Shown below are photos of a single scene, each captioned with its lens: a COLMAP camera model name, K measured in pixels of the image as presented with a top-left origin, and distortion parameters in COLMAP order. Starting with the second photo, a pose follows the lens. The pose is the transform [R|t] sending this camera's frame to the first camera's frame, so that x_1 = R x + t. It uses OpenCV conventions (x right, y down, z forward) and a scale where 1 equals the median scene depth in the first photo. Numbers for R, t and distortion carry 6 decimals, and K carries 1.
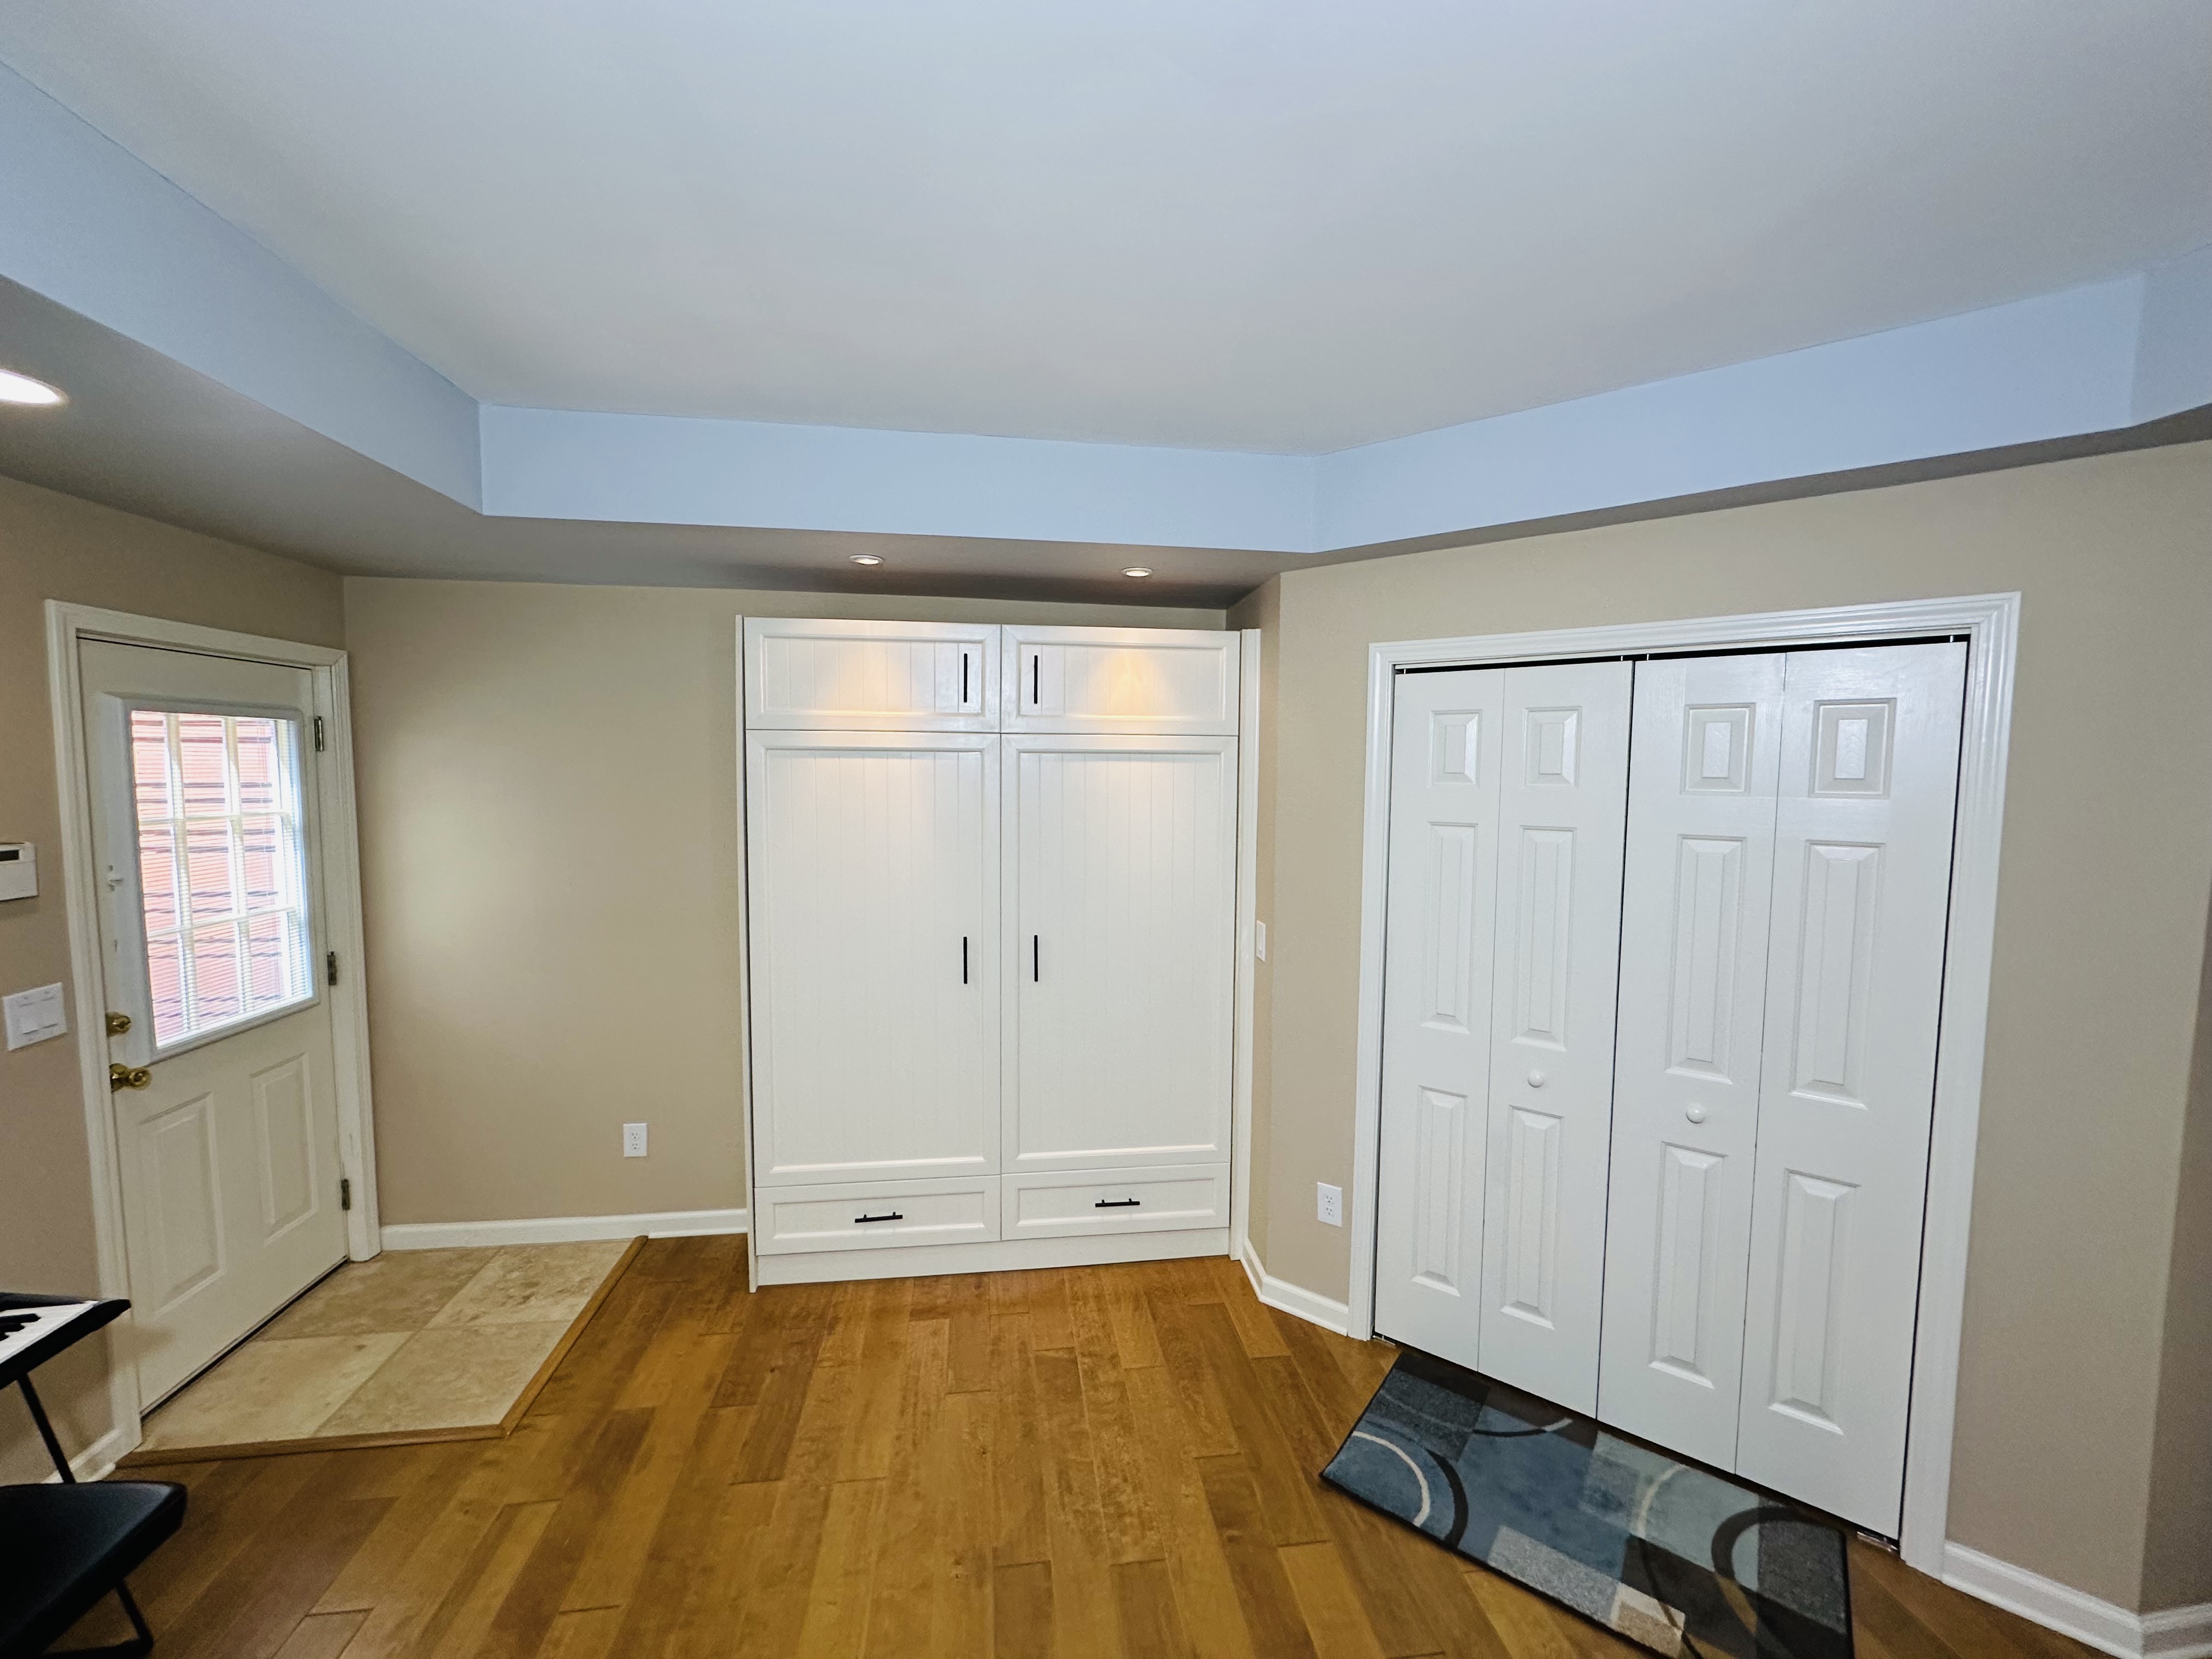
lens RADIAL K [[884.1, 0, 1102.2], [0, 884.1, 832.2], [0, 0, 1]] dist [-0.001505, 0.000159]
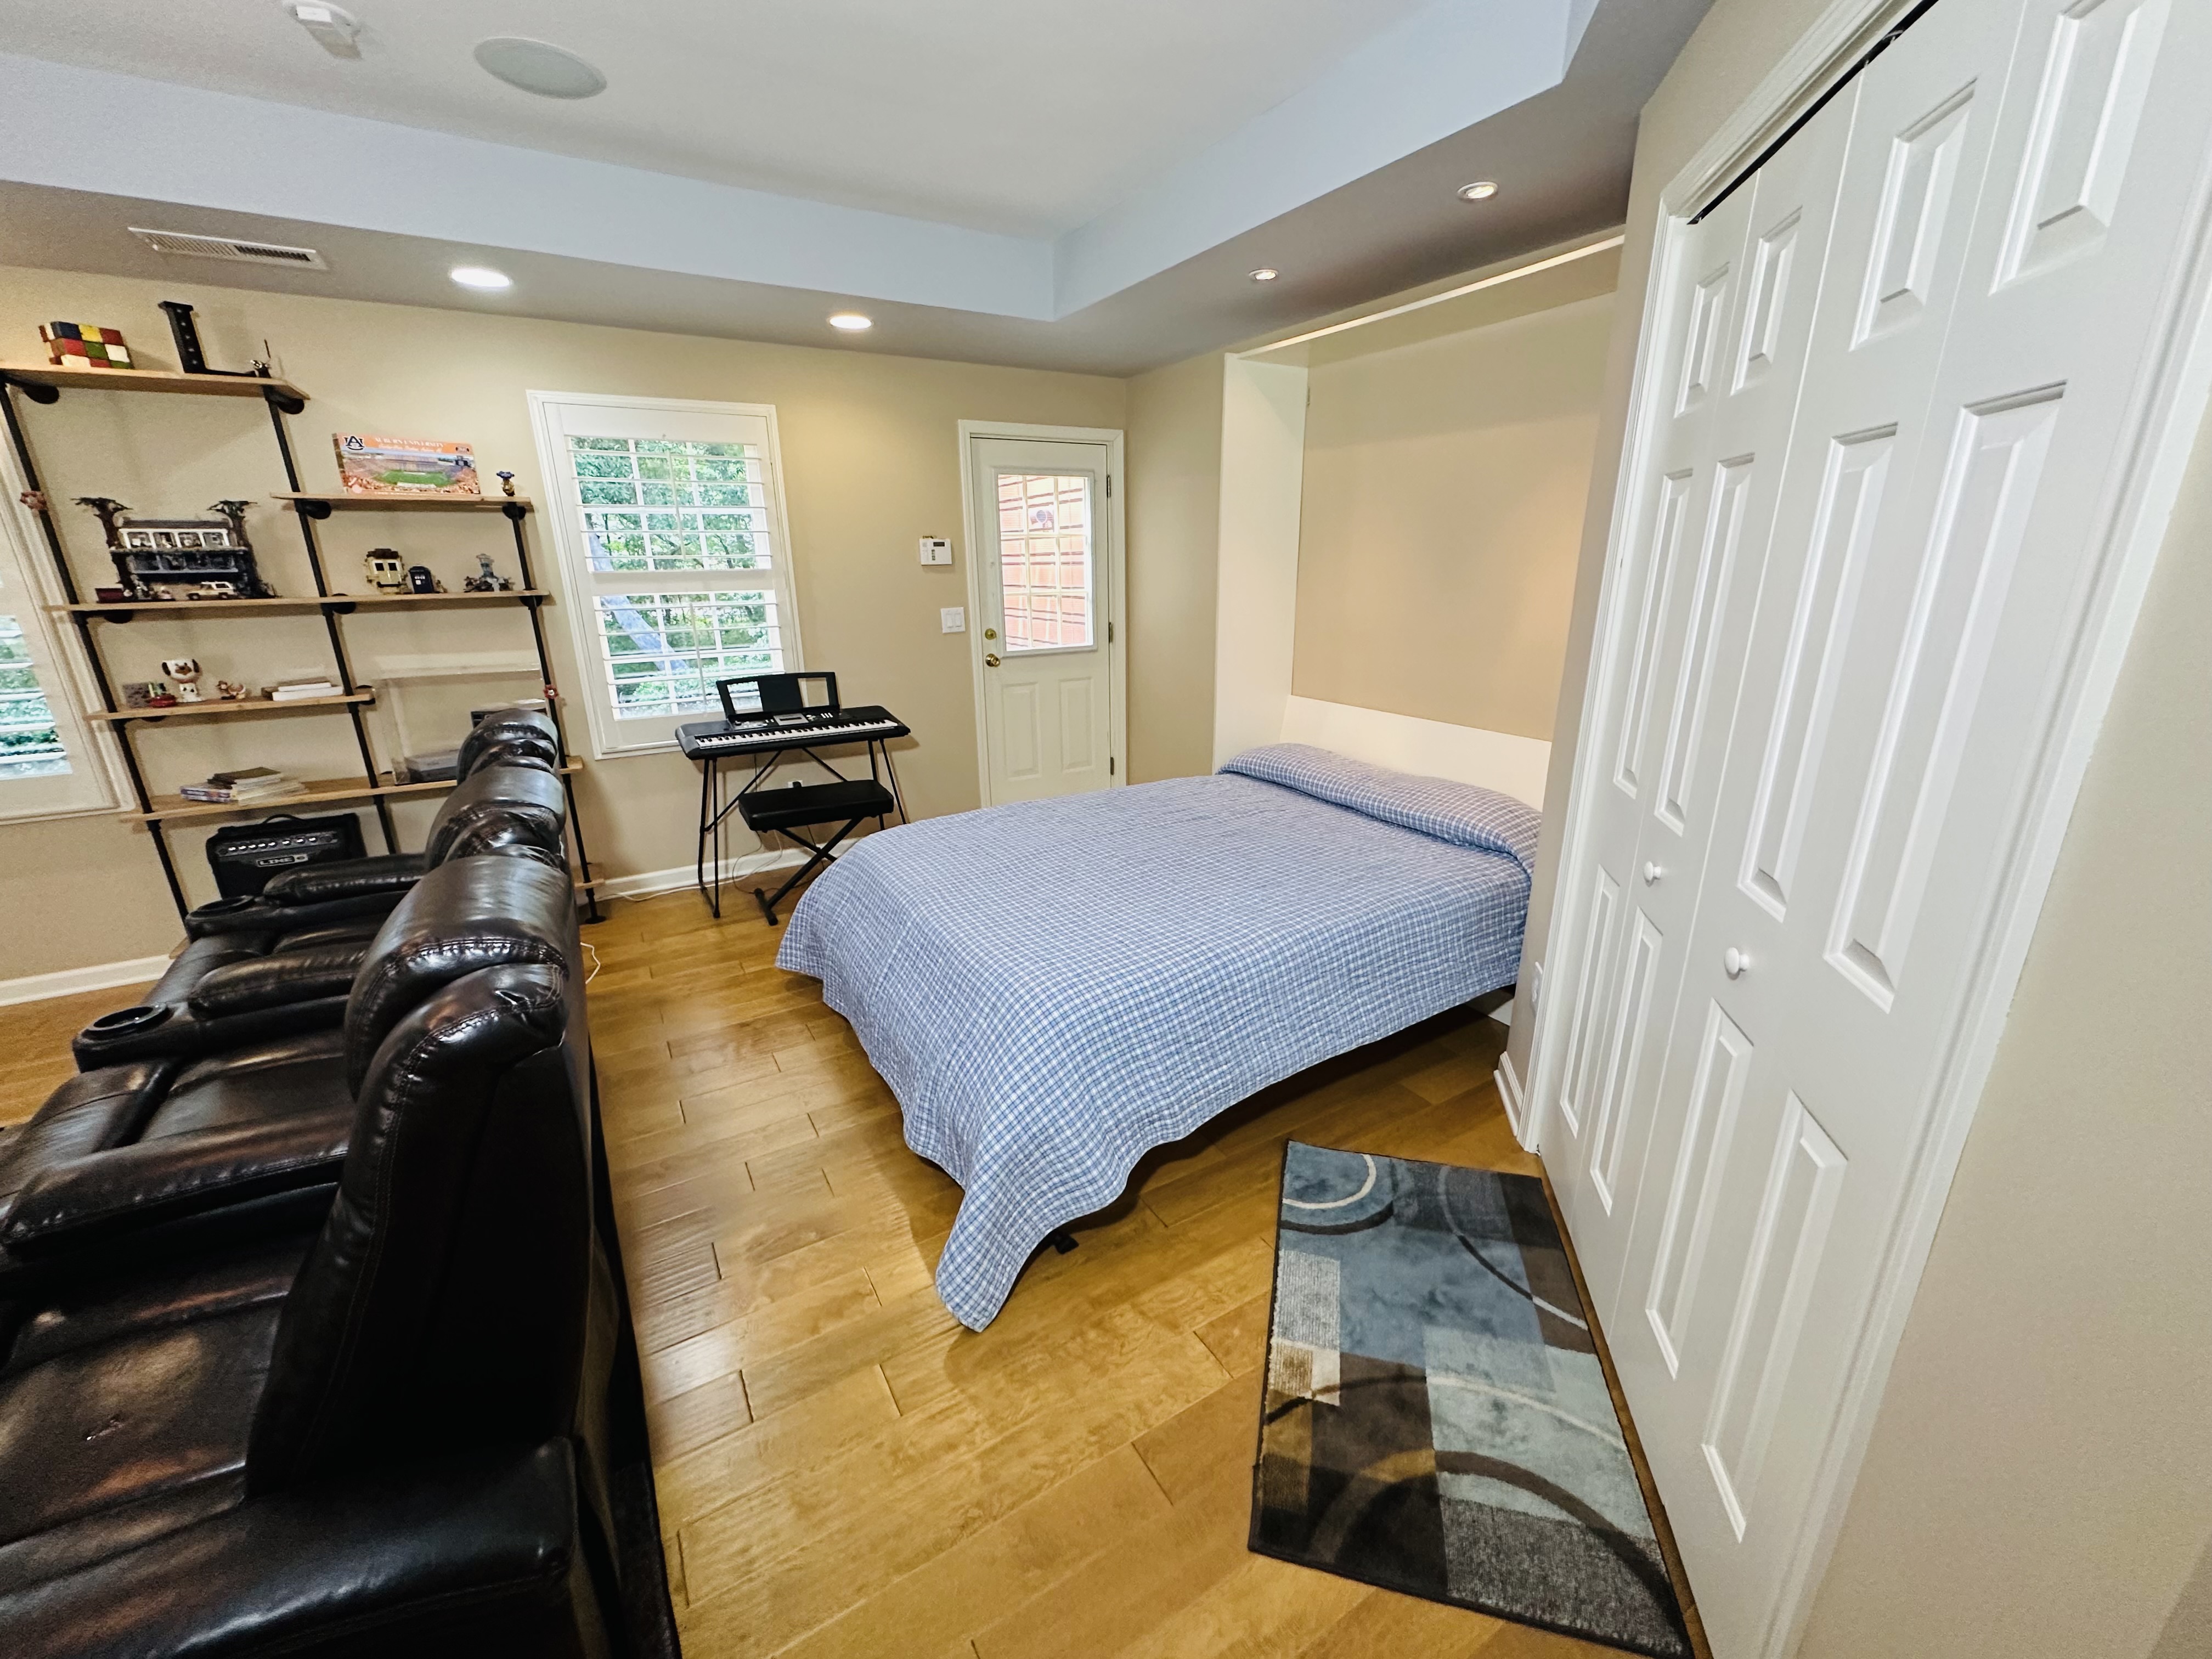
lens RADIAL K [[884.1, 0, 1100.2], [0, 884.1, 831.4], [0, 0, 1]] dist [-0.001505, 0.000159]
pose [[0.388579, 0.260114, -0.883939, 0.915068], [-0.049519, 0.963836, 0.261856, 0.099644], [0.920084, -0.057980, 0.387407, 0.372018]]
